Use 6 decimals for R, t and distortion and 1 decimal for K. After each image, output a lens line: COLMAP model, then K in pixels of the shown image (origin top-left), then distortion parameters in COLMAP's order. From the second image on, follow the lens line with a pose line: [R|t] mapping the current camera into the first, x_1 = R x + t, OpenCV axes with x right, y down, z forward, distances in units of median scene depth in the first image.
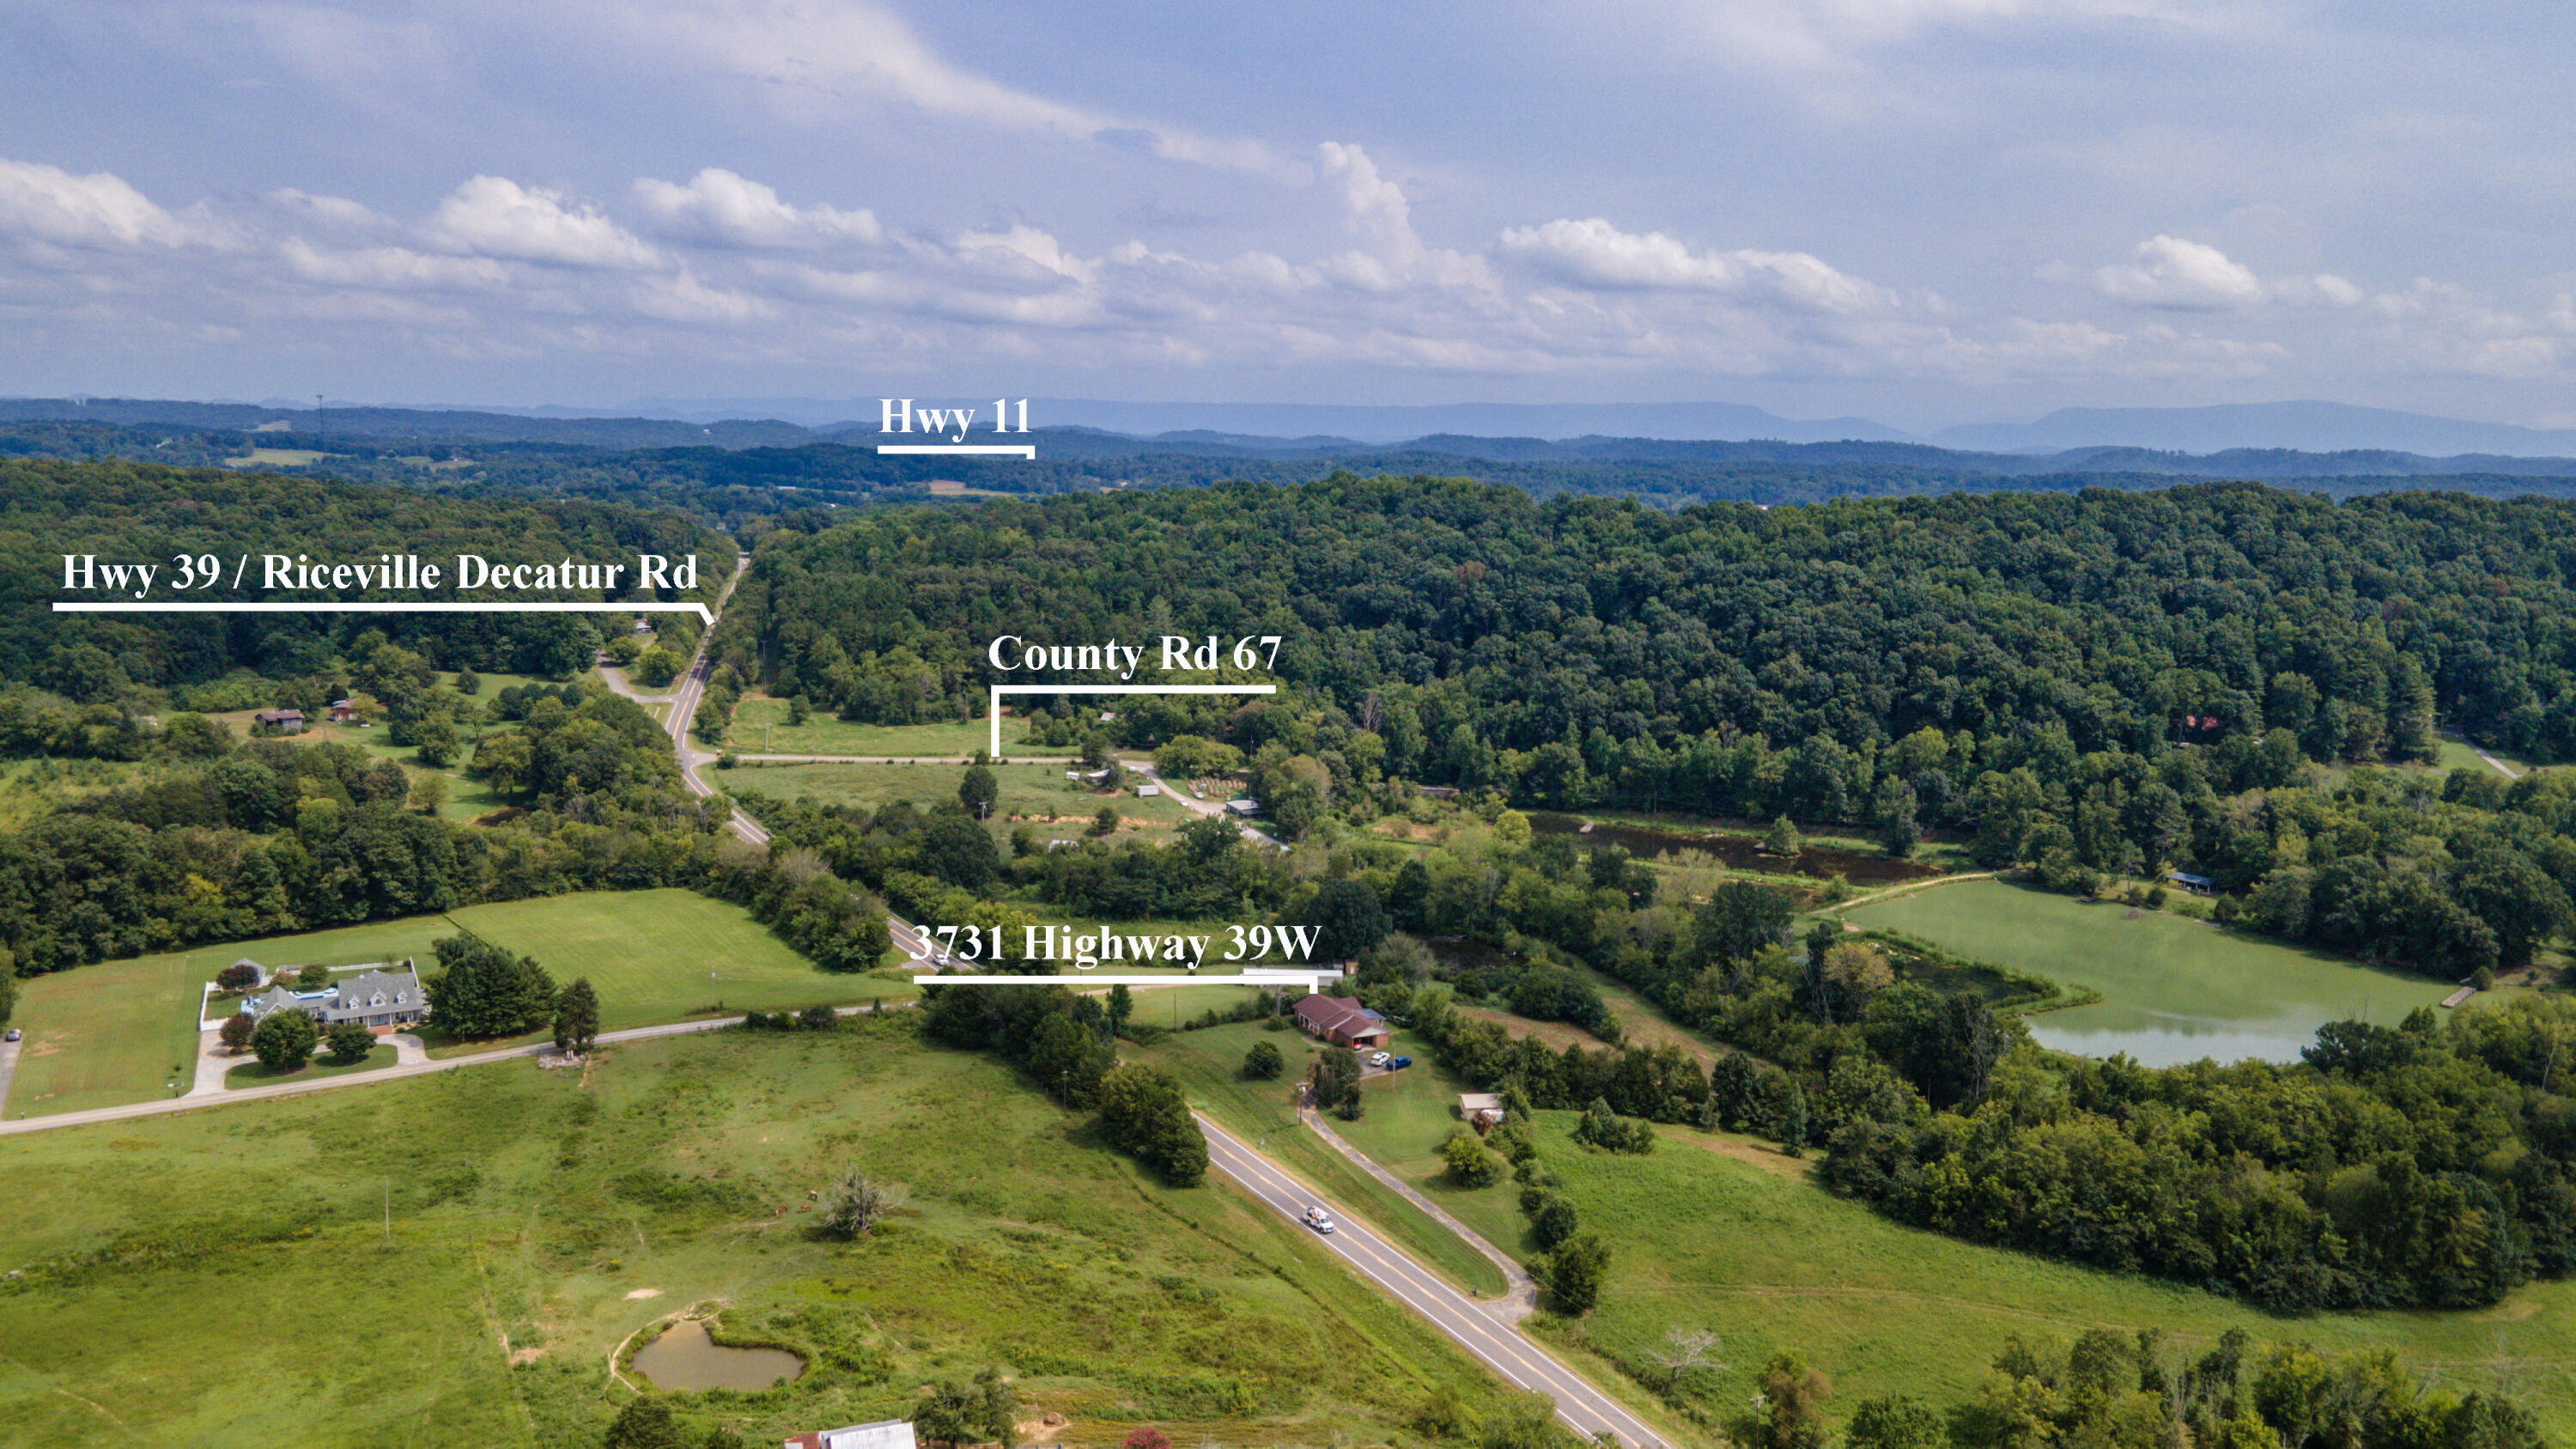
lens RADIAL K [[1902.8, 0, 1274.0], [0, 1902.8, 730.2], [0, 0, 1]] dist [0.048541, 0.002132]
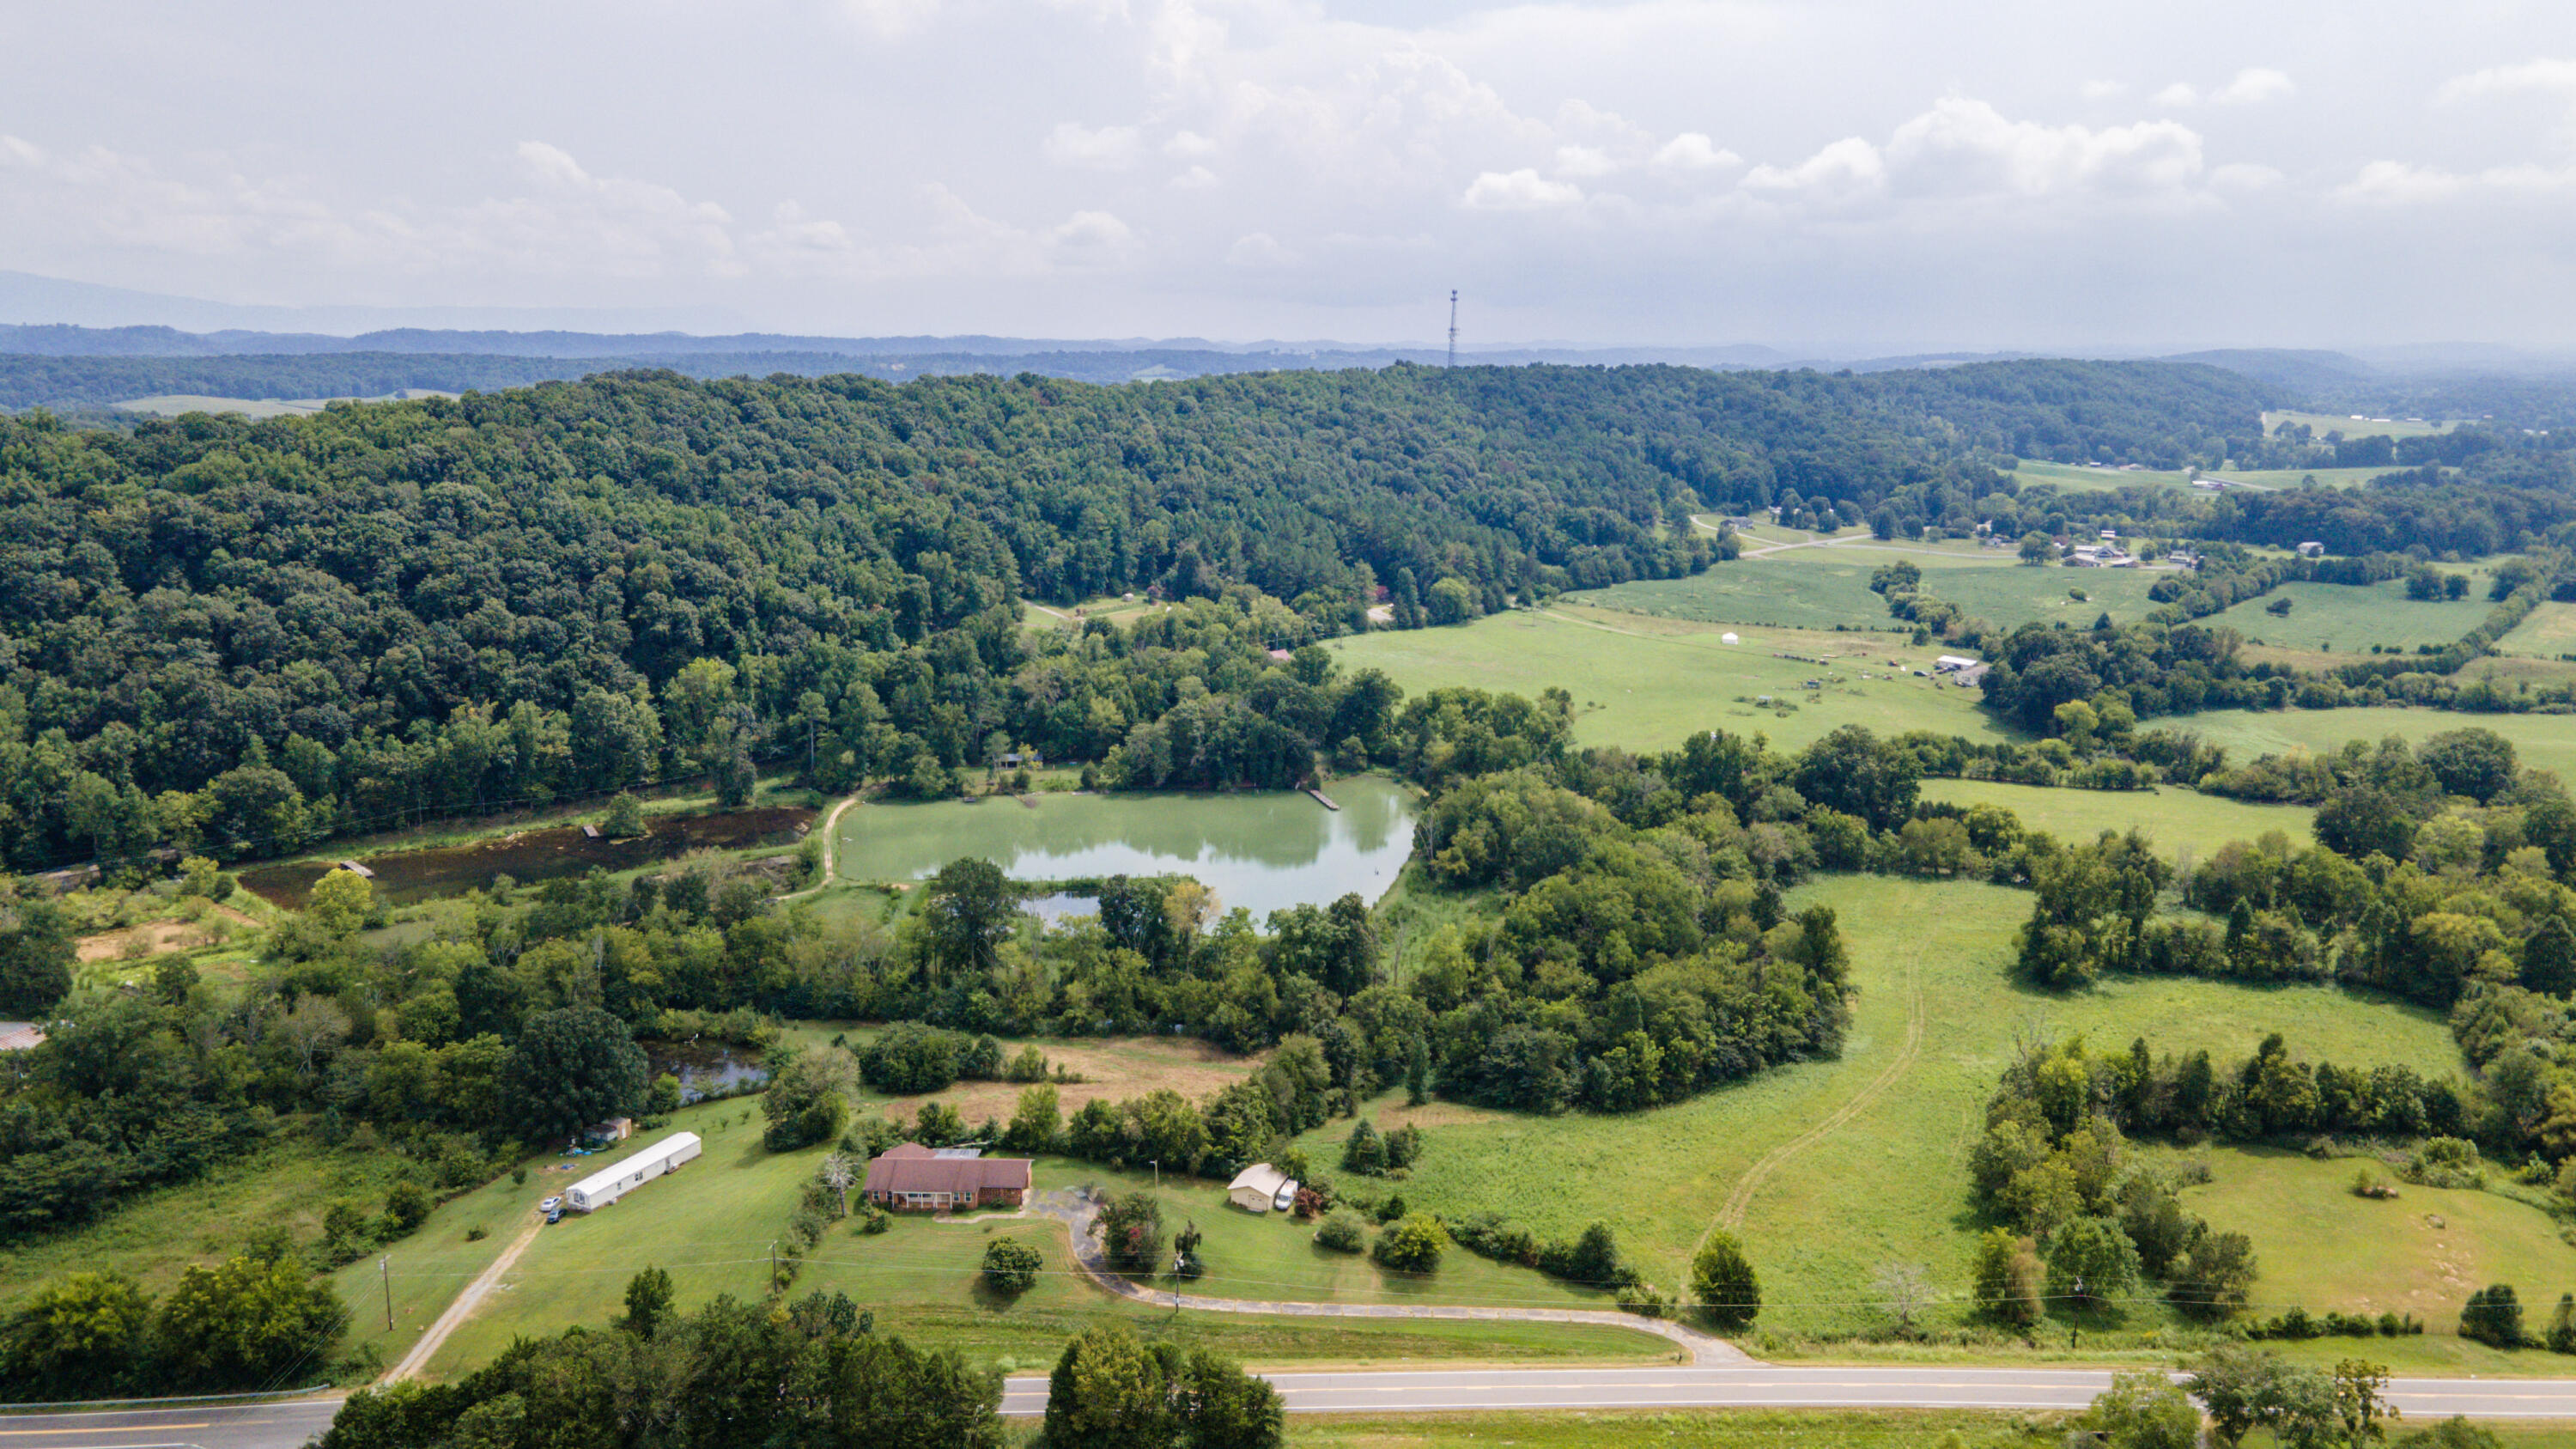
lens RADIAL K [[1902.8, 0, 1286.2], [0, 1902.8, 717.7], [0, 0, 1]] dist [0.048541, 0.002132]
pose [[0.469225, -0.191662, 0.862029, -0.306934], [0.143248, 0.979754, 0.139863, -0.060796], [-0.871383, 0.057856, 0.487181, 0.333970]]
